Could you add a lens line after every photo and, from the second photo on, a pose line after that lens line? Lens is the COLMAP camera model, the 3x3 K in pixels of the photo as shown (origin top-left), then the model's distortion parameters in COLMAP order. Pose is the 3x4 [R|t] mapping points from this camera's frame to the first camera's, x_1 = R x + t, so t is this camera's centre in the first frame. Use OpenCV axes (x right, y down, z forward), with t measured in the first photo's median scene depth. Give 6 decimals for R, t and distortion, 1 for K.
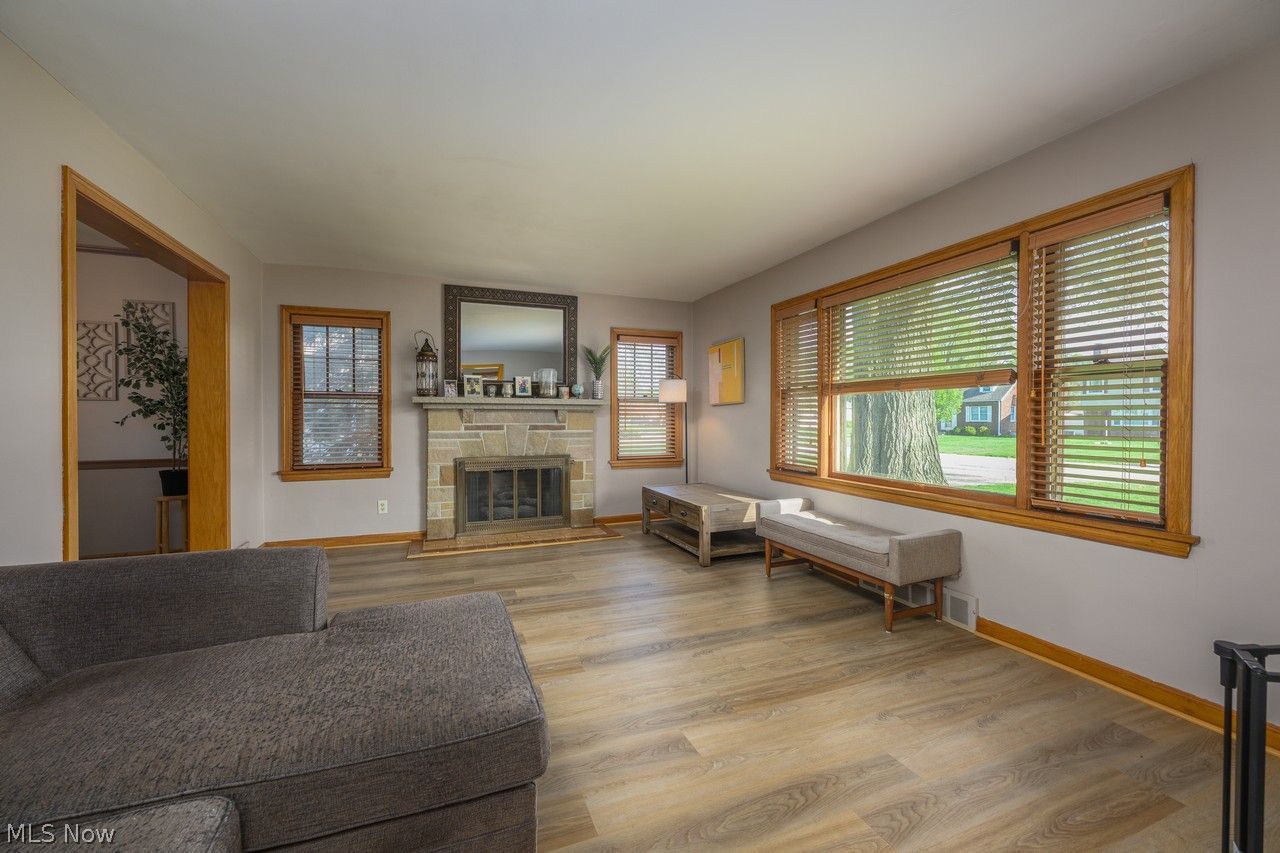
lens RADIAL K [[502.5, 0, 637.1], [0, 502.5, 422.5], [0, 0, 1]] dist [-0.001858, 0.000073]
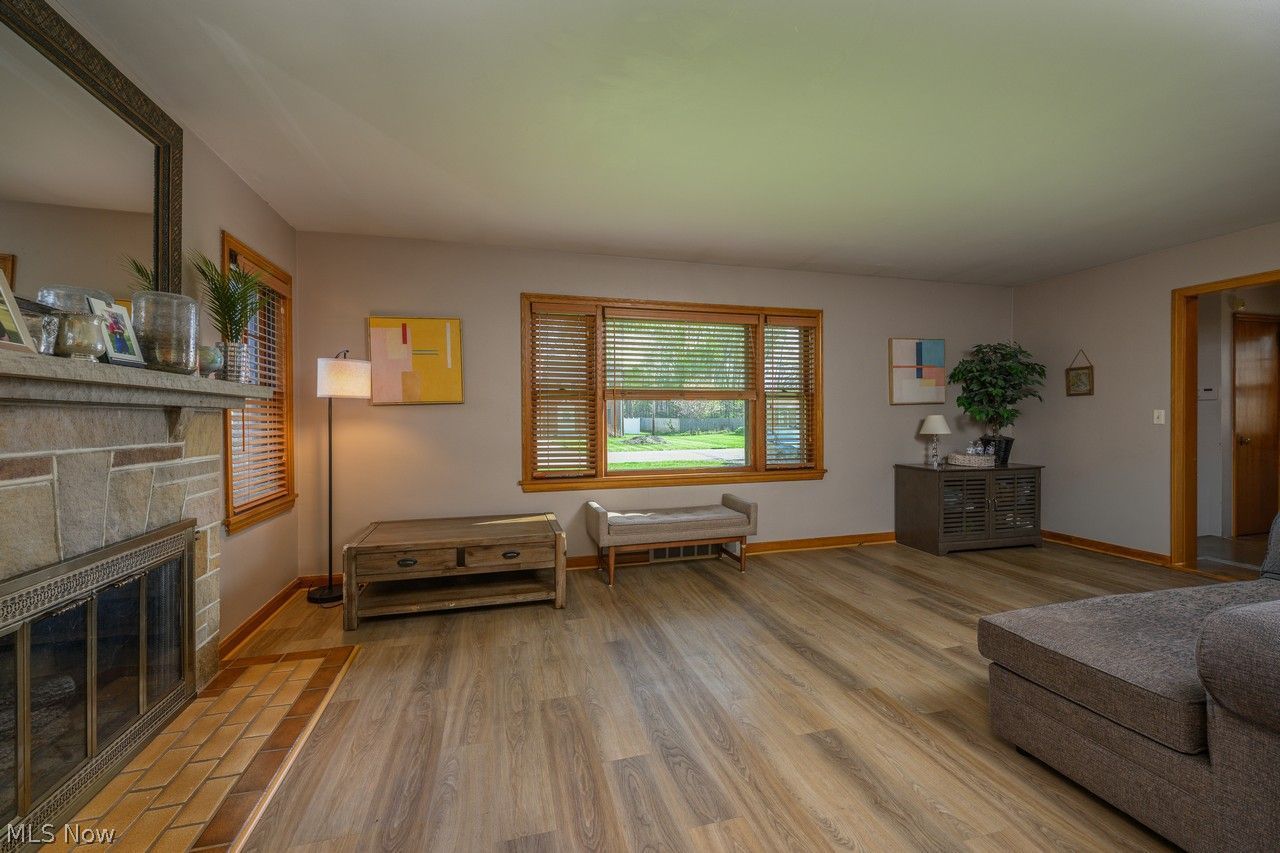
lens RADIAL K [[502.5, 0, 634.3], [0, 502.5, 418.1], [0, 0, 1]] dist [-0.001858, 0.000073]
pose [[0.112819, -0.001956, 0.993614, -0.779916], [0.017638, 0.999844, -0.000034, -0.016473], [-0.993459, 0.017529, 0.112836, 0.950432]]
